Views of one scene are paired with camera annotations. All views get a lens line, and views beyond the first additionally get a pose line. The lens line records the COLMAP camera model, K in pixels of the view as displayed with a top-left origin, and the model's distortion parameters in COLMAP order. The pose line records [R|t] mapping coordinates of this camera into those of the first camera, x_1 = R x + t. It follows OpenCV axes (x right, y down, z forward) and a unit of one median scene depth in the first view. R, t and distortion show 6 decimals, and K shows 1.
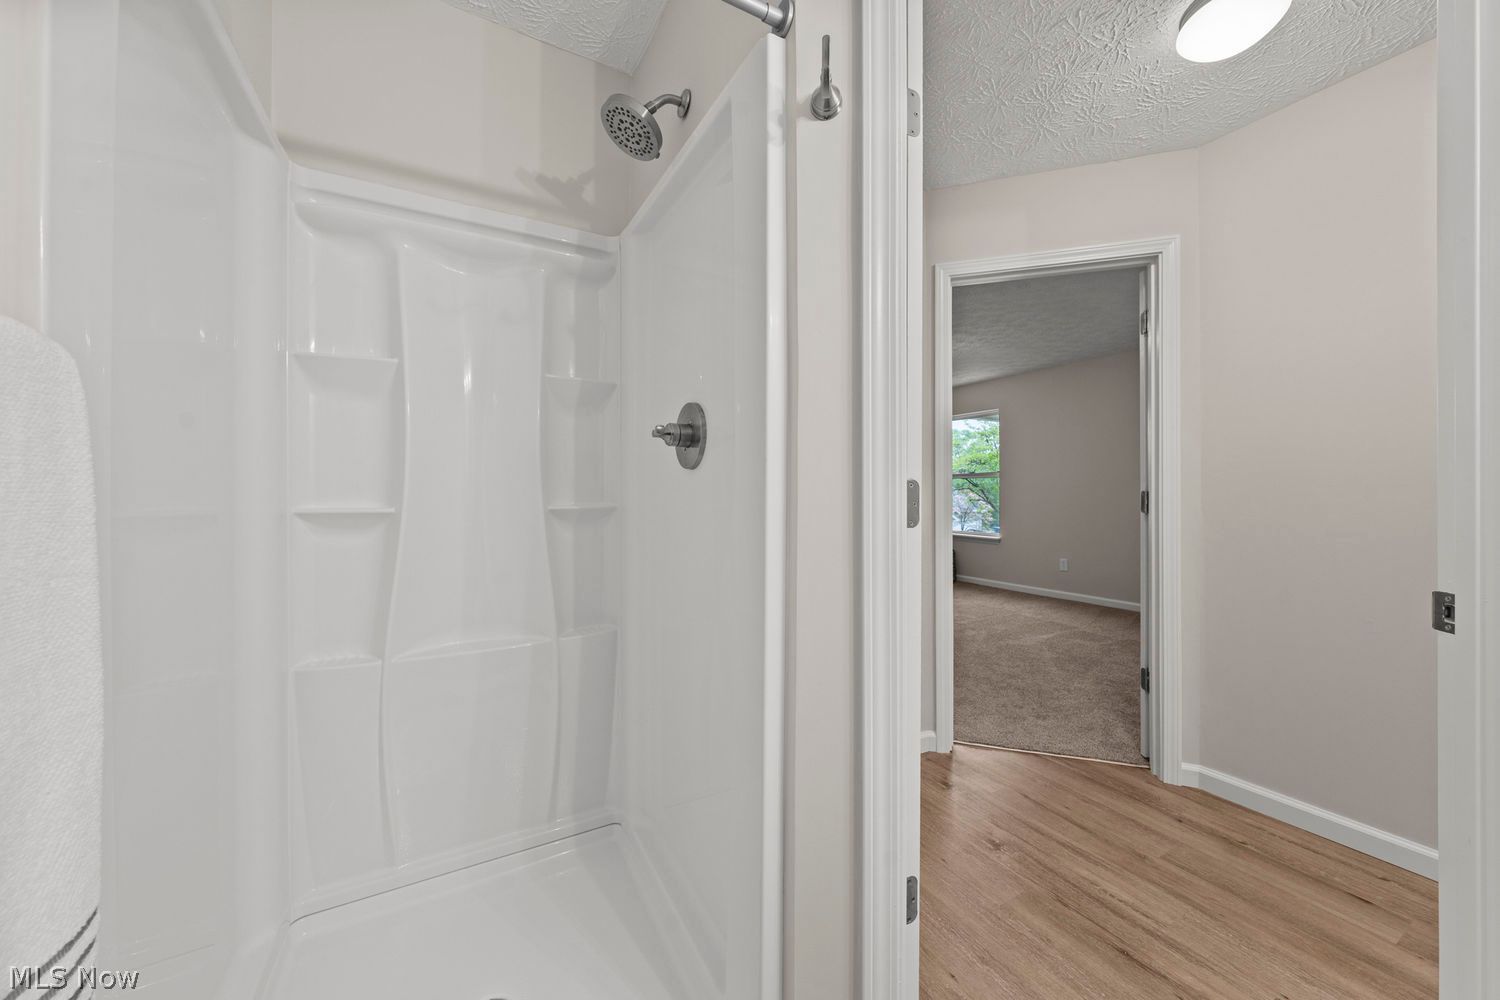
lens RADIAL K [[548.4, 0, 755.0], [0, 548.4, 491.6], [0, 0, 1]] dist [-0.000299, -0.000113]
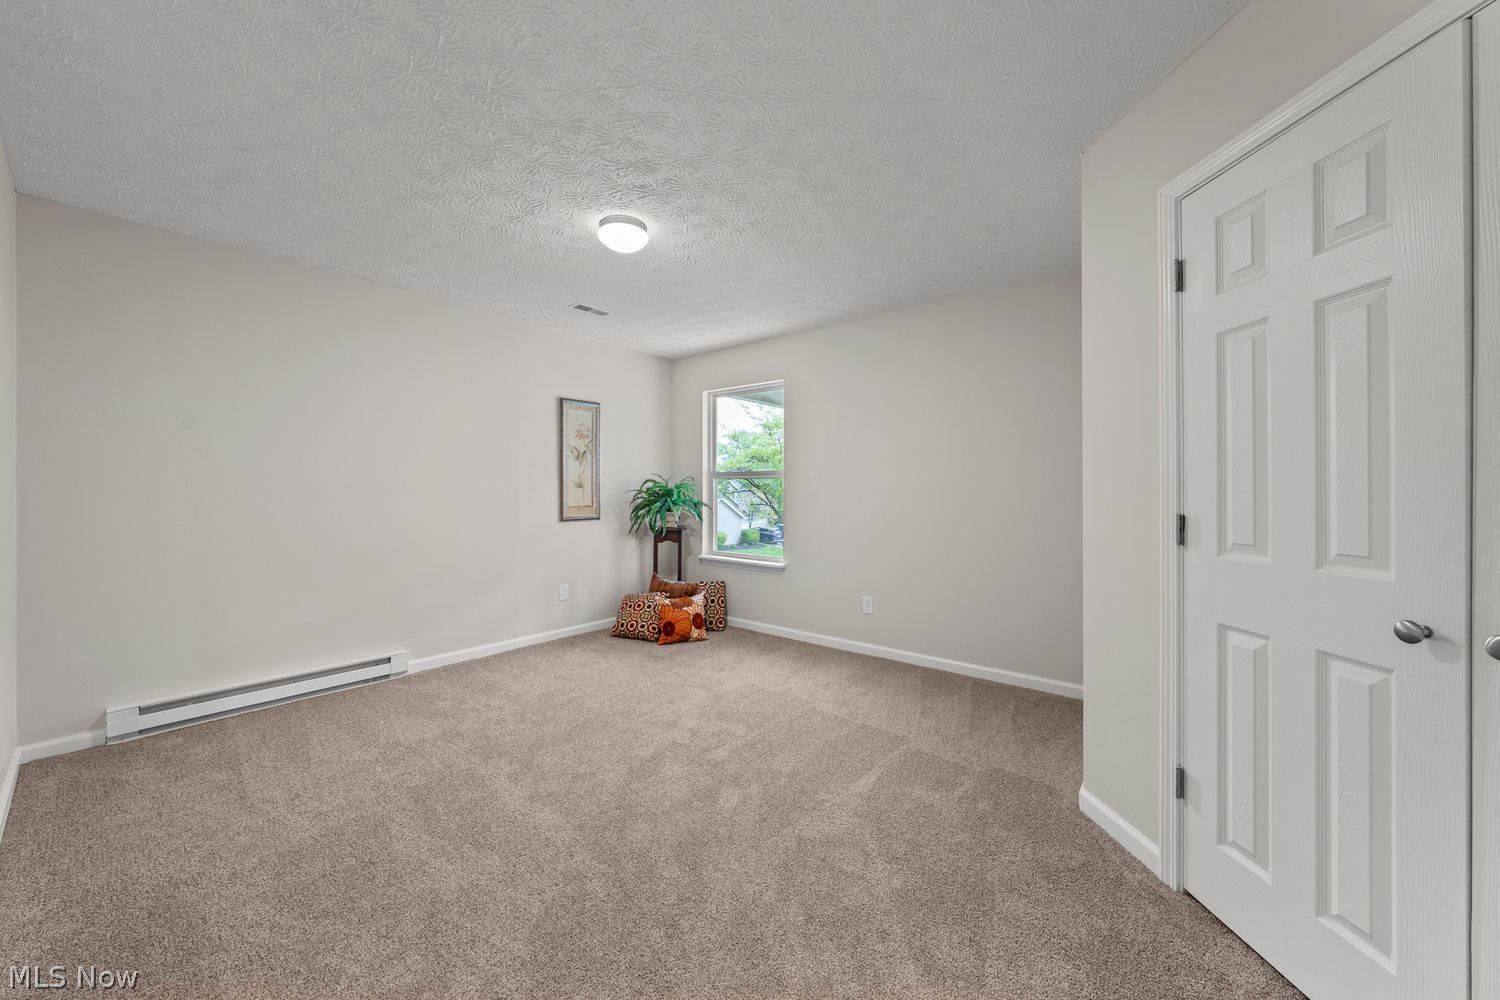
lens RADIAL K [[562.9, 0, 748.9], [0, 562.9, 506.8], [0, 0, 1]] dist [-0.001802, -0.000206]
pose [[0.936308, -0.006852, 0.351112, 0.103605], [-0.003907, 0.999544, 0.029926, -0.007539], [-0.351158, -0.029392, 0.935855, 0.234679]]
